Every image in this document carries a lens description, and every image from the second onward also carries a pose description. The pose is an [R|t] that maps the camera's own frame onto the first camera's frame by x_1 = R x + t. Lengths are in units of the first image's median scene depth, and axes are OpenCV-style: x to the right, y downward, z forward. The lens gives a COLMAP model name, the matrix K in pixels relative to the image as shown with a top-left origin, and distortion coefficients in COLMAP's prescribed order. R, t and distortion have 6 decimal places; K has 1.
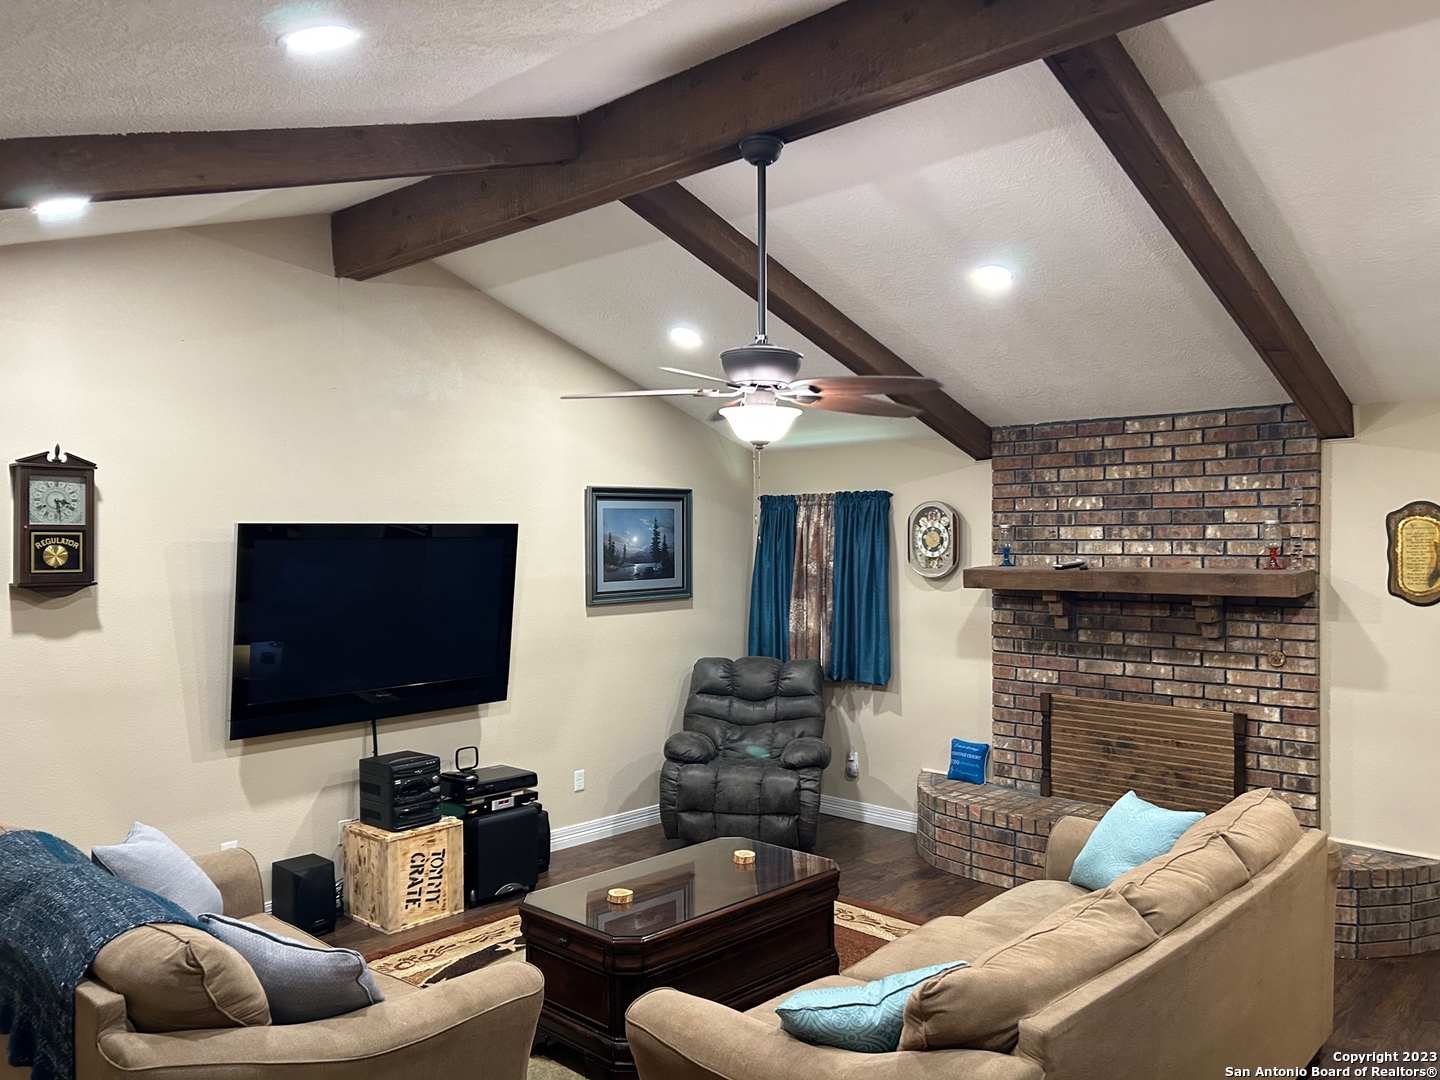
lens RADIAL K [[1098.3, 0, 712.8], [0, 1098.3, 541.2], [0, 0, 1]] dist [0.049808, -0.040402]
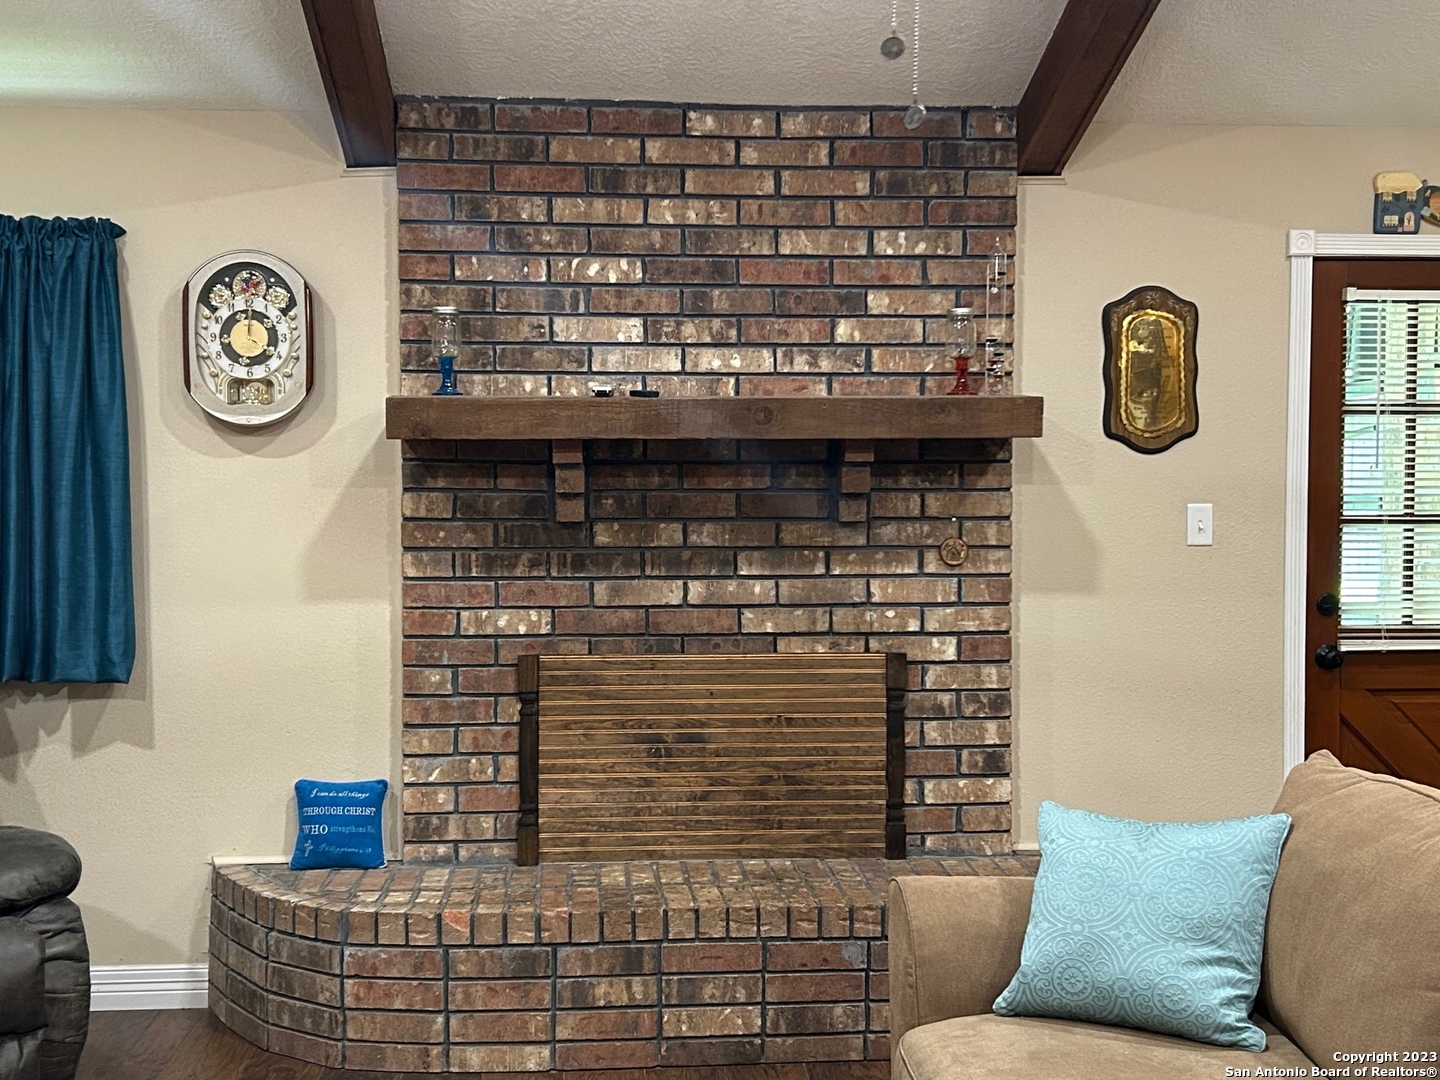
lens RADIAL K [[1701.6, 0, 709.8], [0, 1701.6, 535.9], [0, 0, 1]] dist [0.102692, 0.000000]
pose [[0.670876, -0.024562, 0.741162, -0.213177], [-0.000403, 0.999439, 0.033486, 0.061640], [-0.741569, -0.022764, 0.670490, 0.452314]]
